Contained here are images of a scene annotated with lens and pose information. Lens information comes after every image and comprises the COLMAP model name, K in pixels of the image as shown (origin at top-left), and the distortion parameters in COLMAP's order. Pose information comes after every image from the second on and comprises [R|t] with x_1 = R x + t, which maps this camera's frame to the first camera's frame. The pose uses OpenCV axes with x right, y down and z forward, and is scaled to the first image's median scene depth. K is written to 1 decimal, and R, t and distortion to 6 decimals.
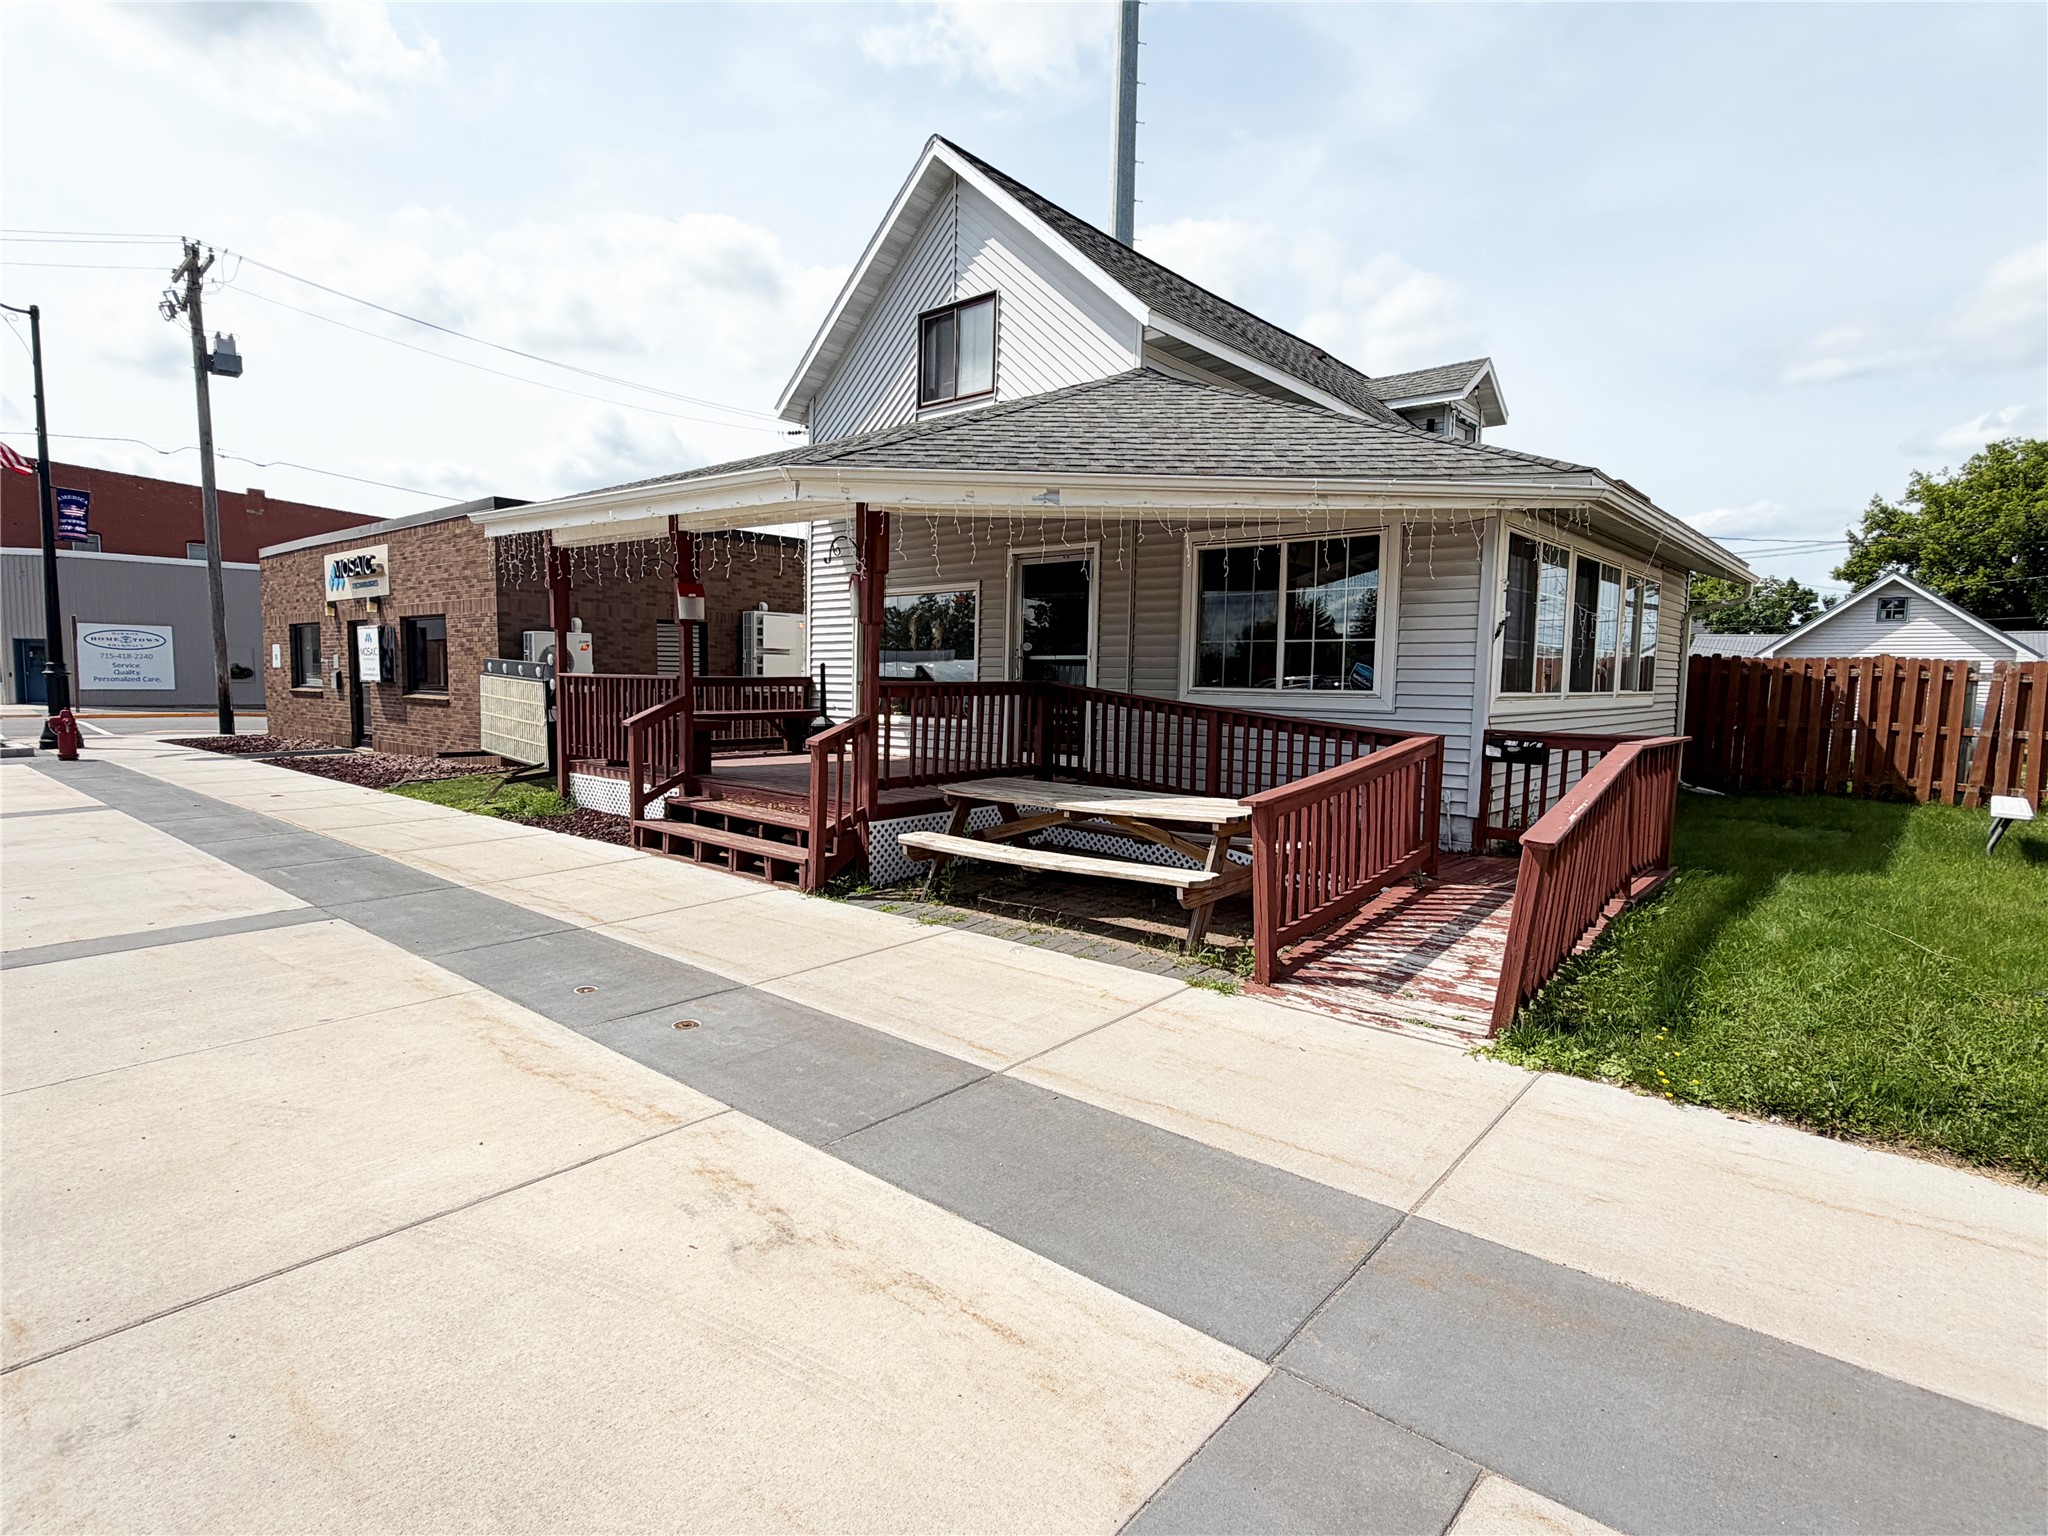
lens RADIAL K [[1058.5, 0, 1024.0], [0, 1058.5, 768.0], [0, 0, 1]] dist [0.000617, -0.000316]
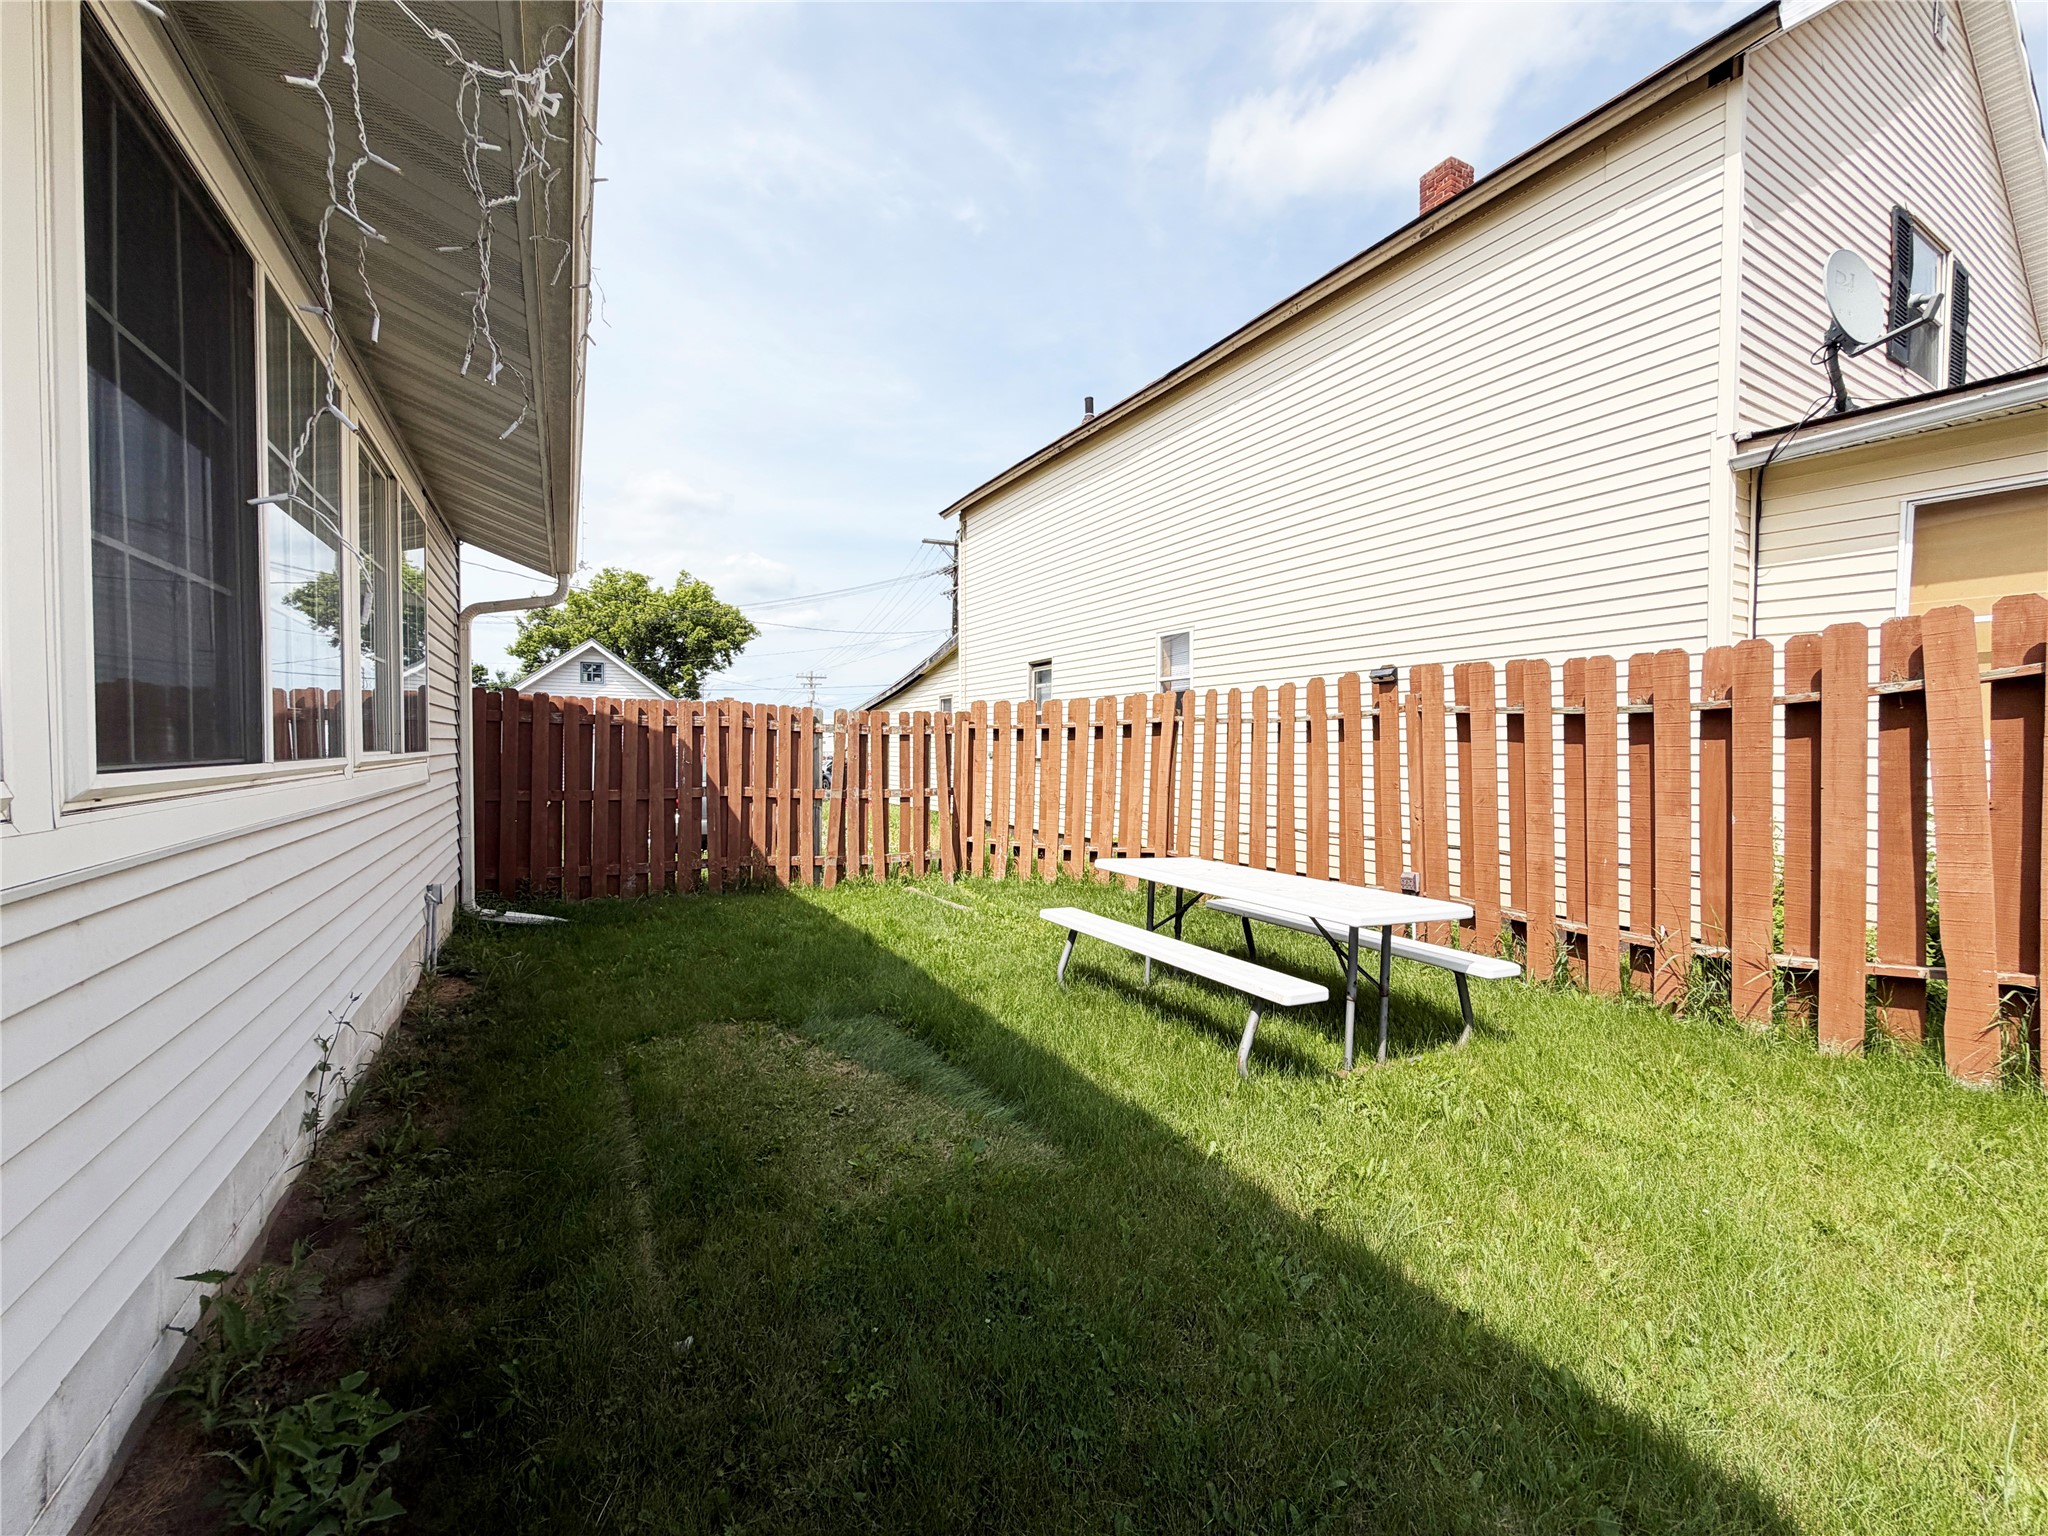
lens RADIAL K [[816.4, 0, 1020.1], [0, 816.4, 770.1], [0, 0, 1]] dist [0.000913, -0.000157]
pose [[0.339018, -0.040071, 0.939926, 0.357339], [0.080824, 0.996639, 0.013337, -0.050374], [-0.937302, 0.071447, 0.341118, 0.659424]]
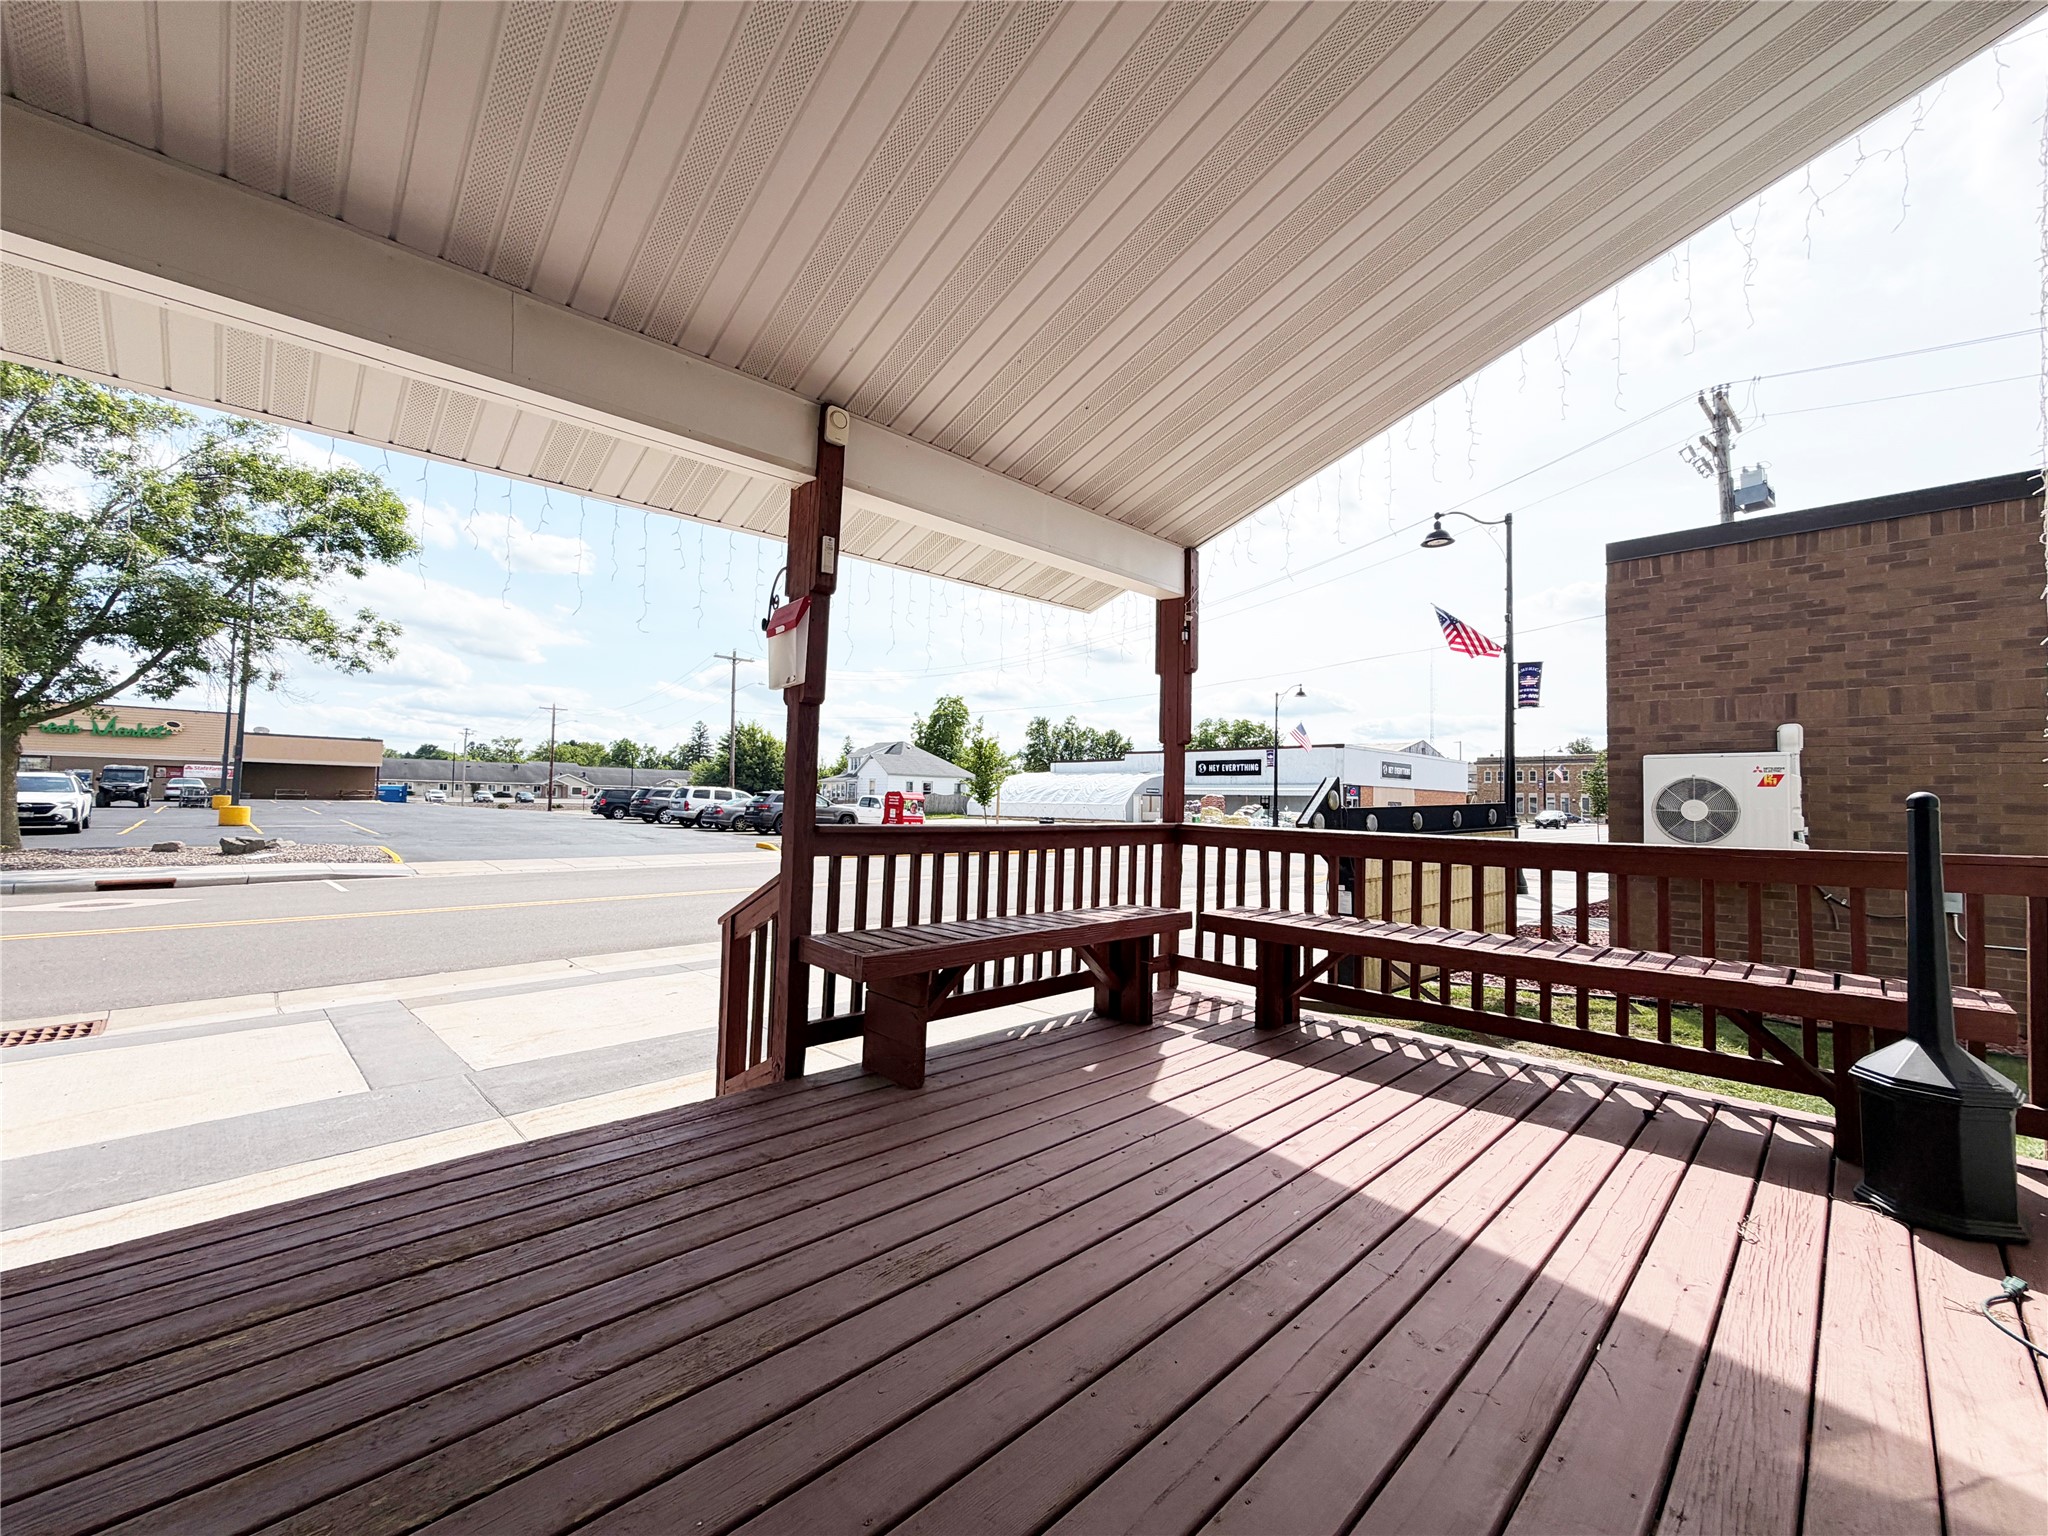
lens RADIAL K [[816.4, 0, 1020.1], [0, 816.4, 770.1], [0, 0, 1]] dist [0.000913, -0.000157]
pose [[-0.077570, -0.055597, -0.995436, -0.011415], [-0.108921, 0.992940, -0.046970, -0.081623], [0.991019, 0.104780, -0.083078, 0.882205]]
